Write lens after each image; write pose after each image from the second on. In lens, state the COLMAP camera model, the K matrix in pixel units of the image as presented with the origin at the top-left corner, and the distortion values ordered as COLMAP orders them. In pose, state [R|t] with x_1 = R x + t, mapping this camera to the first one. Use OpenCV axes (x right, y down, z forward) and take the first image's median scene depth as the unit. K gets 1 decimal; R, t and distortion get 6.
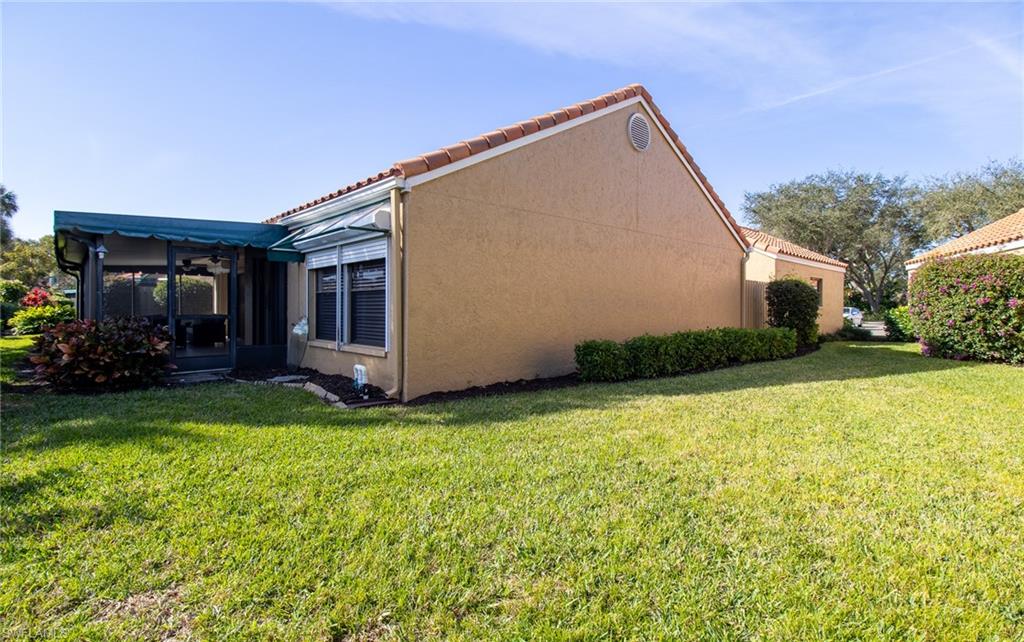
lens RADIAL K [[485.5, 0, 512.5], [0, 485.5, 313.6], [0, 0, 1]] dist [0.005240, -0.002182]
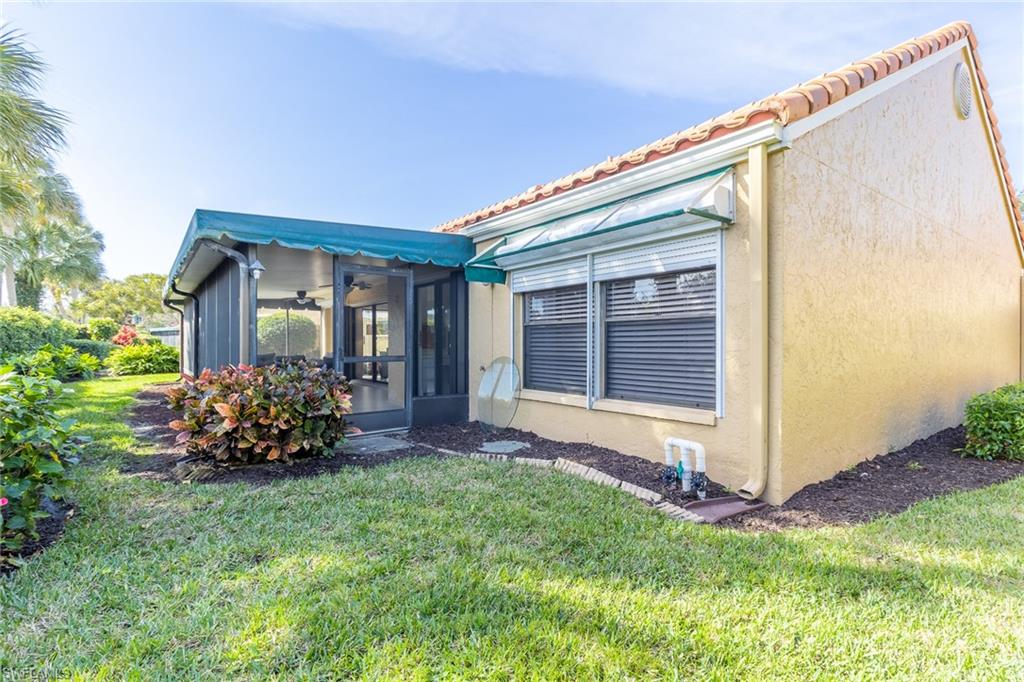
lens RADIAL K [[468.8, 0, 514.0], [0, 468.8, 346.6], [0, 0, 1]] dist [0.016126, 0.000158]
pose [[0.997357, -0.004937, -0.072491, -0.393623], [0.004574, 0.999976, -0.005183, -0.007448], [0.072515, 0.004838, 0.997356, 0.318546]]
